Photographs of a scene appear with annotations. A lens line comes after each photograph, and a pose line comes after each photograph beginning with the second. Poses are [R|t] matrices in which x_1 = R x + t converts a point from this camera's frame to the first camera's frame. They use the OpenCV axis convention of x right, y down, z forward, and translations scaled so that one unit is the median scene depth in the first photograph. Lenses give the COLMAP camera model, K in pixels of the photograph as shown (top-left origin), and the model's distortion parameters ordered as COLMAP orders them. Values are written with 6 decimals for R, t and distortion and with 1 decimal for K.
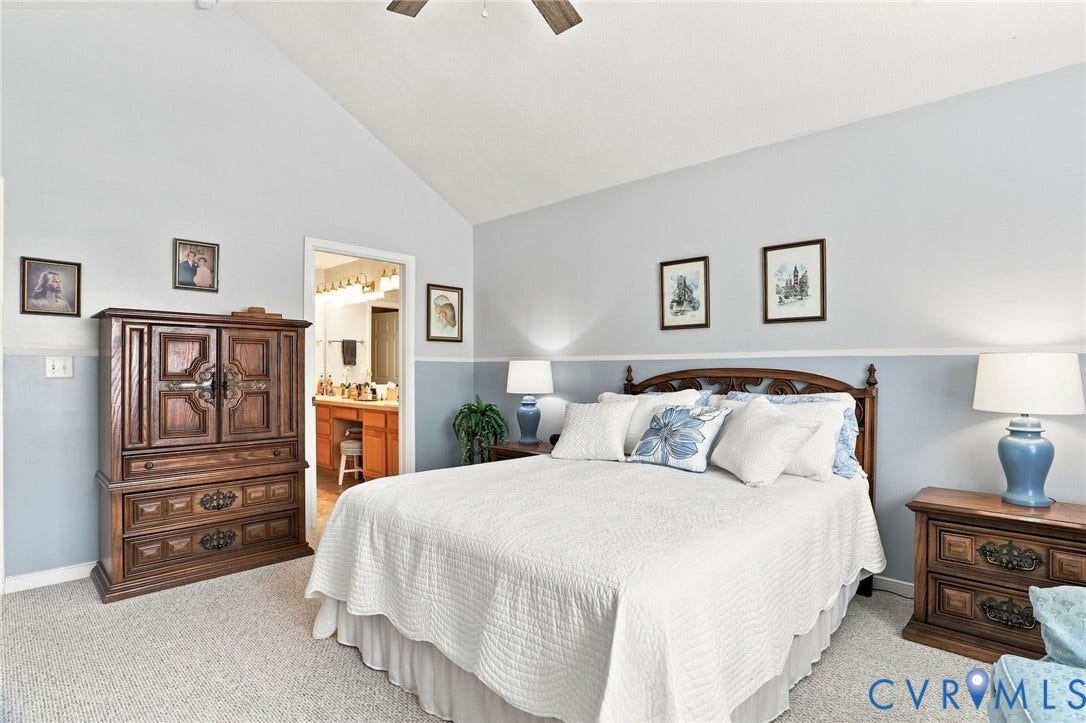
lens RADIAL K [[560.0, 0, 548.6], [0, 560.0, 367.2], [0, 0, 1]] dist [-0.026863, 0.000974]
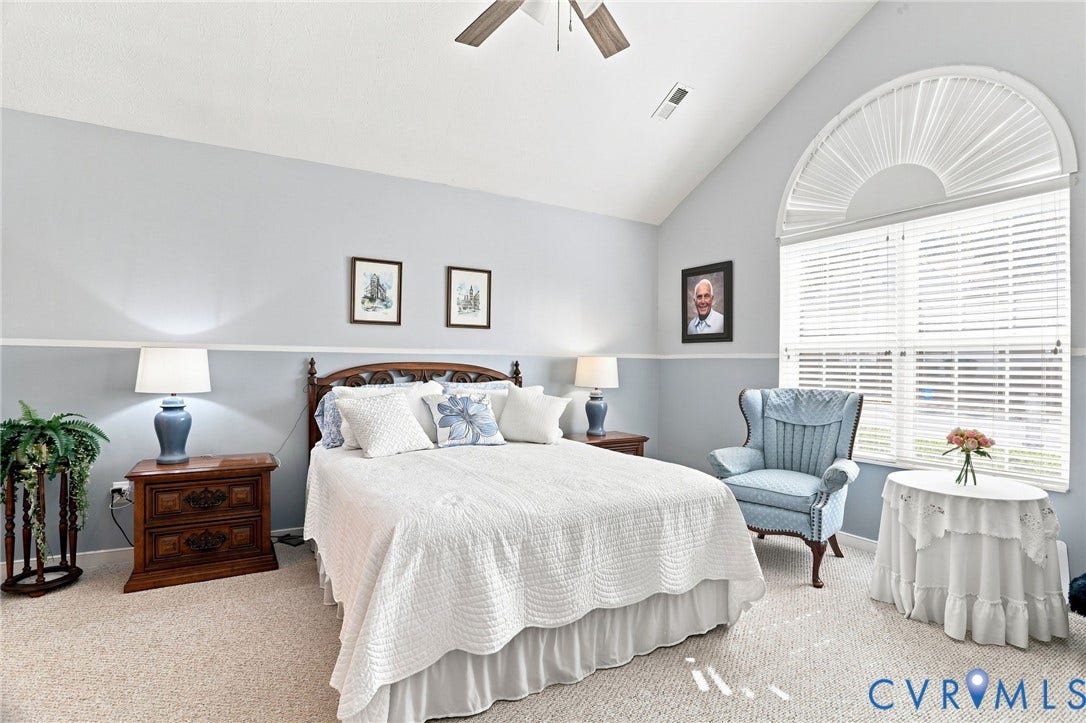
lens RADIAL K [[560.0, 0, 547.1], [0, 560.0, 361.9], [0, 0, 1]] dist [-0.026863, 0.000974]
pose [[0.270026, -0.004462, 0.962843, -0.708489], [-0.021075, 0.999722, 0.010544, -0.015884], [-0.962622, -0.023139, 0.269857, 0.406629]]
